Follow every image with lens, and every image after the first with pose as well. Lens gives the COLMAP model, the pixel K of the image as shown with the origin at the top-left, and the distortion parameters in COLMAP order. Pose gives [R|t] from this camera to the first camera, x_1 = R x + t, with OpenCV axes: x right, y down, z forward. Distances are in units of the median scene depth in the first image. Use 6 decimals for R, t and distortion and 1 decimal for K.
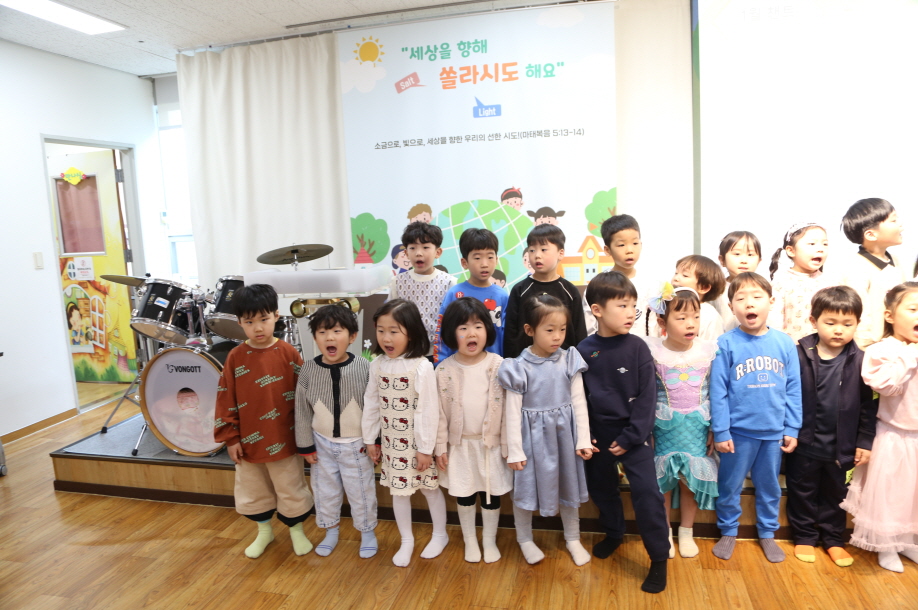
lens RADIAL K [[644.0, 0, 463.2], [0, 644.0, 308.4], [0, 0, 1]] dist [-0.124455, 0.075250]
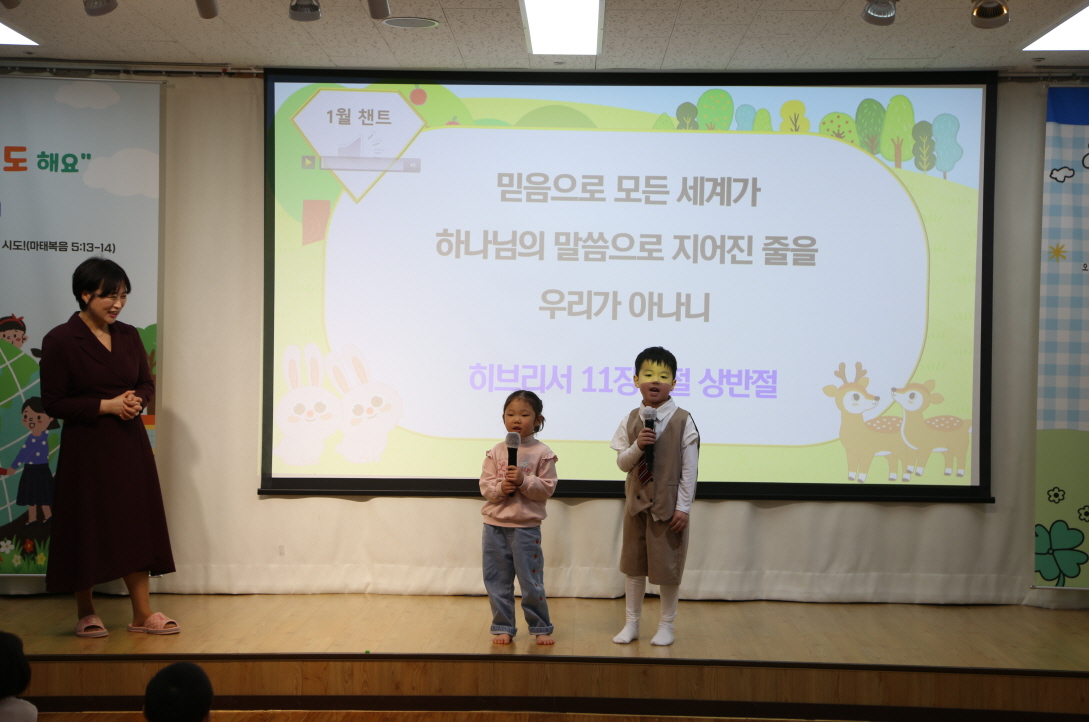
lens RADIAL K [[1819.1, 0, 550.3], [0, 1819.1, 363.2], [0, 0, 1]] dist [0.259304, 0.034679]
pose [[0.978313, 0.058479, 0.198707, 0.261354], [-0.029920, 0.989155, -0.143798, 0.150821], [-0.204962, 0.134734, 0.969452, -1.173741]]
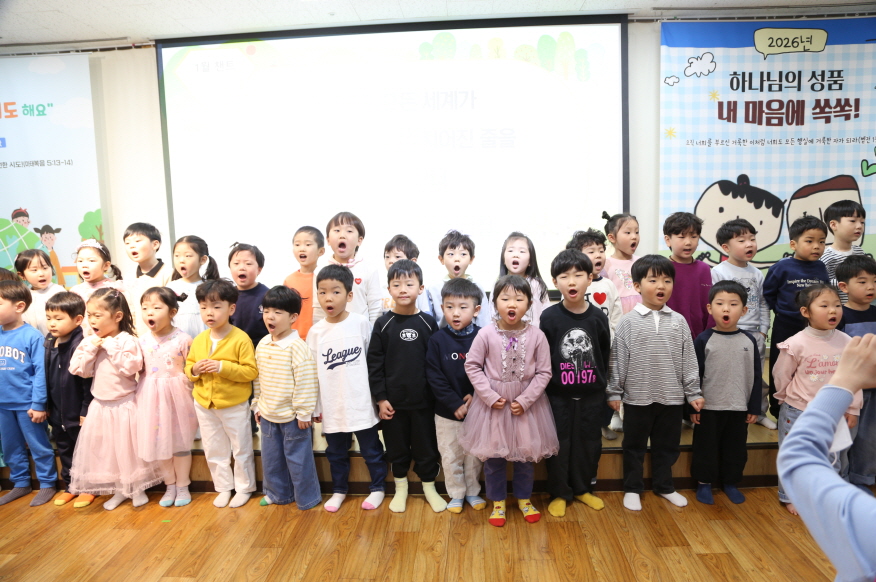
lens RADIAL K [[612.3, 0, 445.3], [0, 612.3, 295.8], [0, 0, 1]] dist [-0.116466, 0.073463]
pose [[0.984691, -0.006799, 0.174176, 0.672706], [0.009817, 0.999816, -0.016467, -0.000218], [-0.174032, 0.017925, 0.984577, -0.209681]]
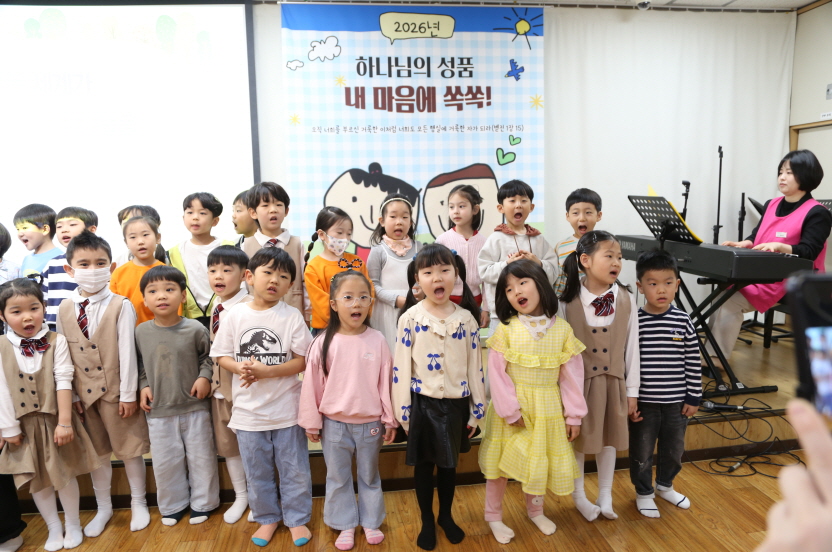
lens RADIAL K [[600.8, 0, 427.4], [0, 600.8, 276.7], [0, 0, 1]] dist [-0.109777, 0.079641]
pose [[0.943020, -0.019360, 0.332172, 1.110583], [0.026980, 0.999468, -0.018343, -0.011039], [-0.331640, 0.026260, 0.943041, -0.254143]]
